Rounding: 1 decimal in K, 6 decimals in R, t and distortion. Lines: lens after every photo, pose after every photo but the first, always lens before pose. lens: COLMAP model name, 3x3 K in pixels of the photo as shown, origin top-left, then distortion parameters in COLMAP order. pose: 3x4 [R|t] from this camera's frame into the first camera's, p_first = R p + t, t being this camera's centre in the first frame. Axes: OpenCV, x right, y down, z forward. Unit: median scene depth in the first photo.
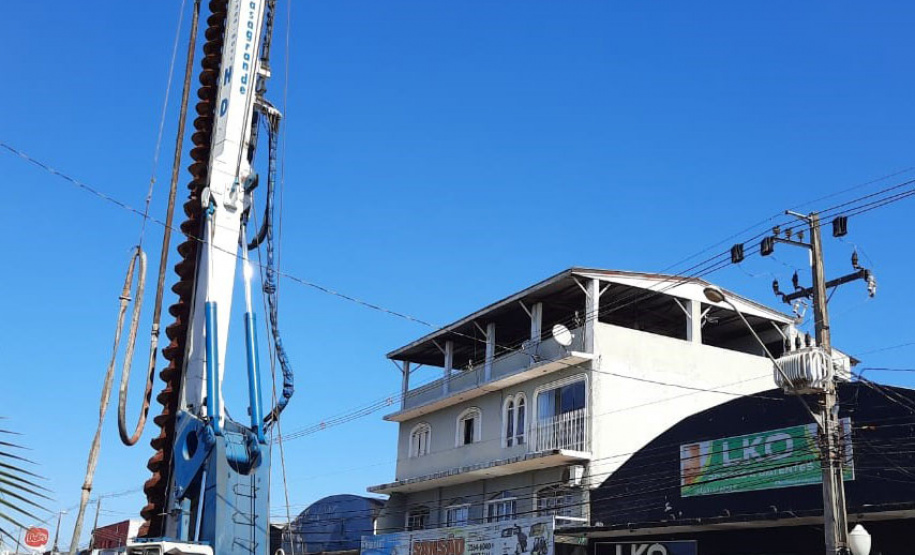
lens RADIAL K [[1032.5, 0, 487.3], [0, 1032.5, 279.1], [0, 0, 1]] dist [0.134387, -0.330195]
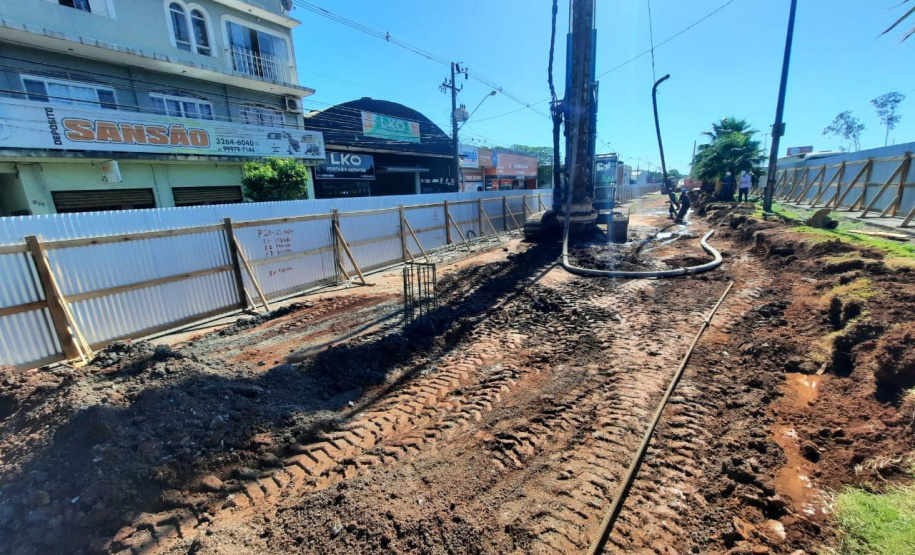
lens RADIAL K [[362.8, 0, 455.6], [0, 362.8, 284.7], [0, 0, 1]] dist [-0.022963, 0.001187]
pose [[-0.483199, -0.247284, 0.839863, -0.551538], [-0.246099, 0.958969, 0.140765, 0.307762], [-0.840211, -0.138672, -0.524229, 1.022506]]
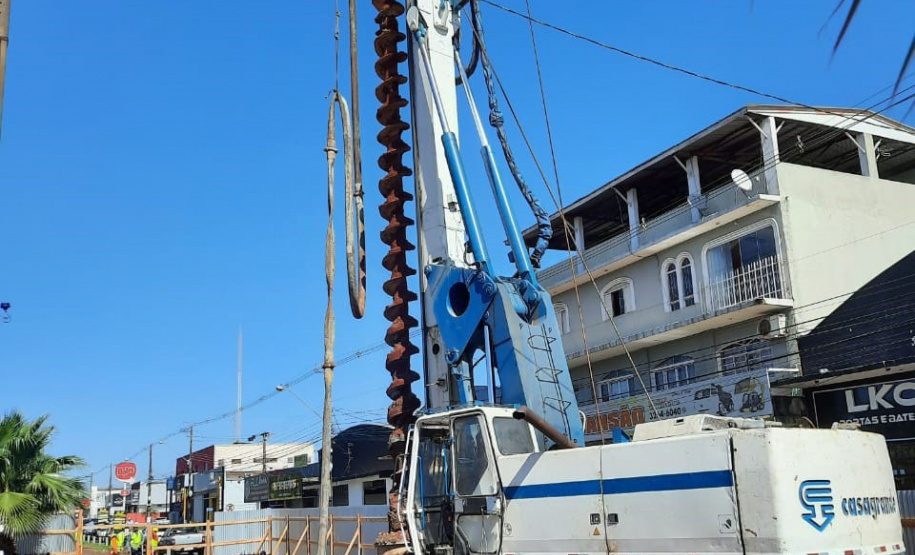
lens RADIAL K [[907.1, 0, 470.9], [0, 907.1, 282.5], [0, 0, 1]] dist [0.105195, -0.231676]
pose [[0.994837, -0.101466, -0.002059, -0.178456], [0.101345, 0.992173, 0.072946, 0.061555], [-0.005359, -0.072778, 0.997334, 0.180536]]
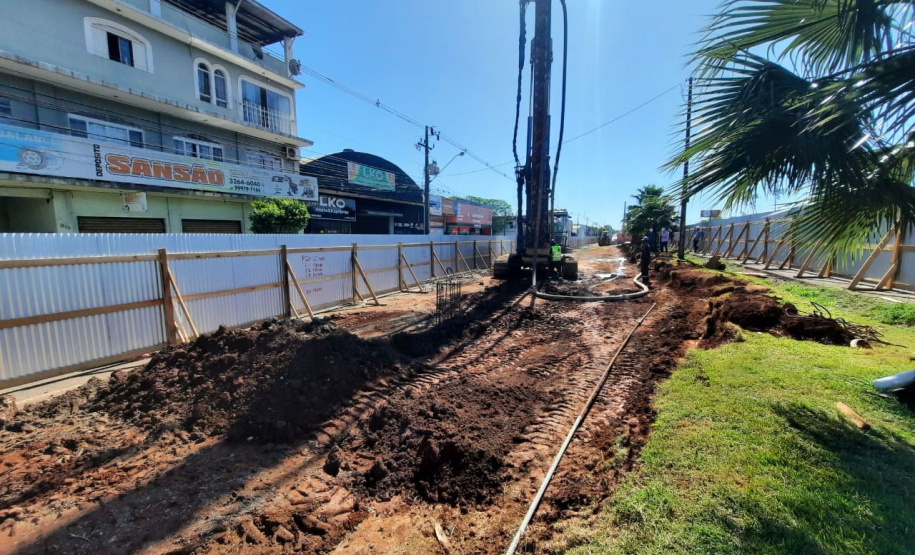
lens RADIAL K [[362.8, 0, 455.6], [0, 362.8, 284.7], [0, 0, 1]] dist [-0.022963, 0.001187]
pose [[-0.592584, -0.154822, 0.790490, -0.592783], [-0.269270, 0.962973, -0.013253, 0.332433], [-0.759169, -0.220709, -0.612332, 1.095384]]
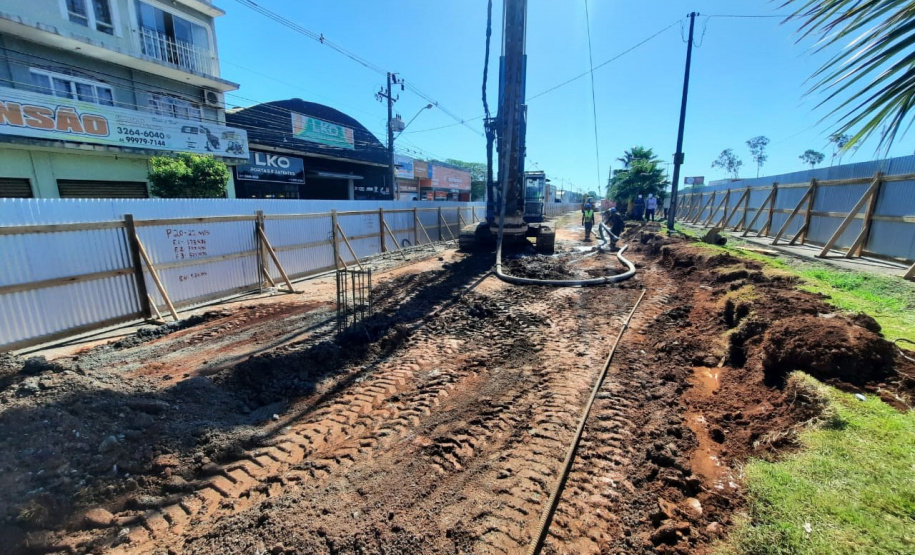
lens RADIAL K [[362.8, 0, 455.6], [0, 362.8, 284.7], [0, 0, 1]] dist [-0.022963, 0.001187]
pose [[-0.626096, -0.223709, 0.746965, -0.550119], [-0.267854, 0.961371, 0.063410, 0.311254], [-0.732296, -0.160377, -0.661832, 1.022001]]
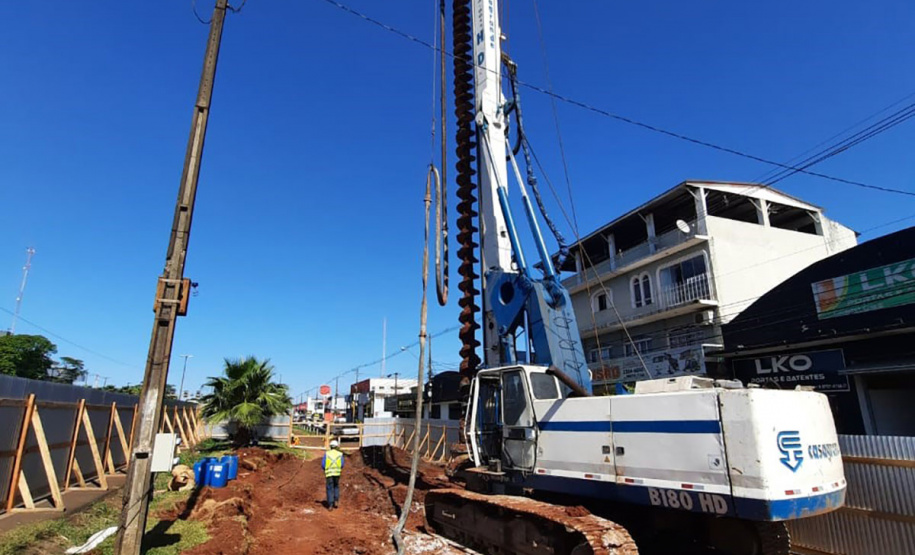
lens RADIAL K [[493.9, 0, 452.9], [0, 493.9, 268.3], [0, 0, 1]] dist [-0.007978, -0.011423]
pose [[0.989404, -0.090917, -0.113196, -0.182742], [0.092755, 0.995628, 0.011062, 0.076517], [0.111695, -0.021444, 0.993511, 0.259494]]
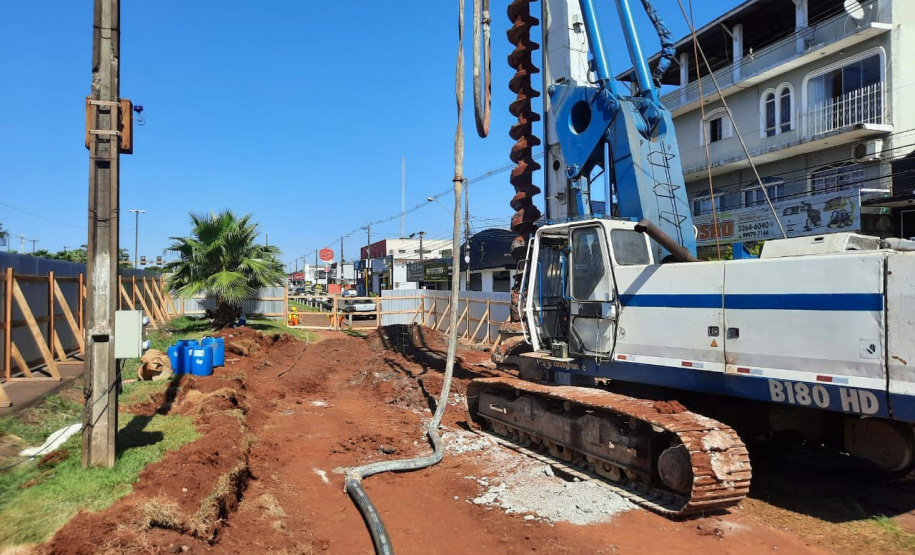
lens RADIAL K [[681.1, 0, 464.3], [0, 681.1, 269.7], [0, 0, 1]] dist [0.063346, -0.072165]
pose [[0.981827, -0.060218, -0.179974, -0.186756], [0.107562, 0.957871, 0.266295, 0.077500], [0.156356, -0.280814, 0.946941, 0.262726]]
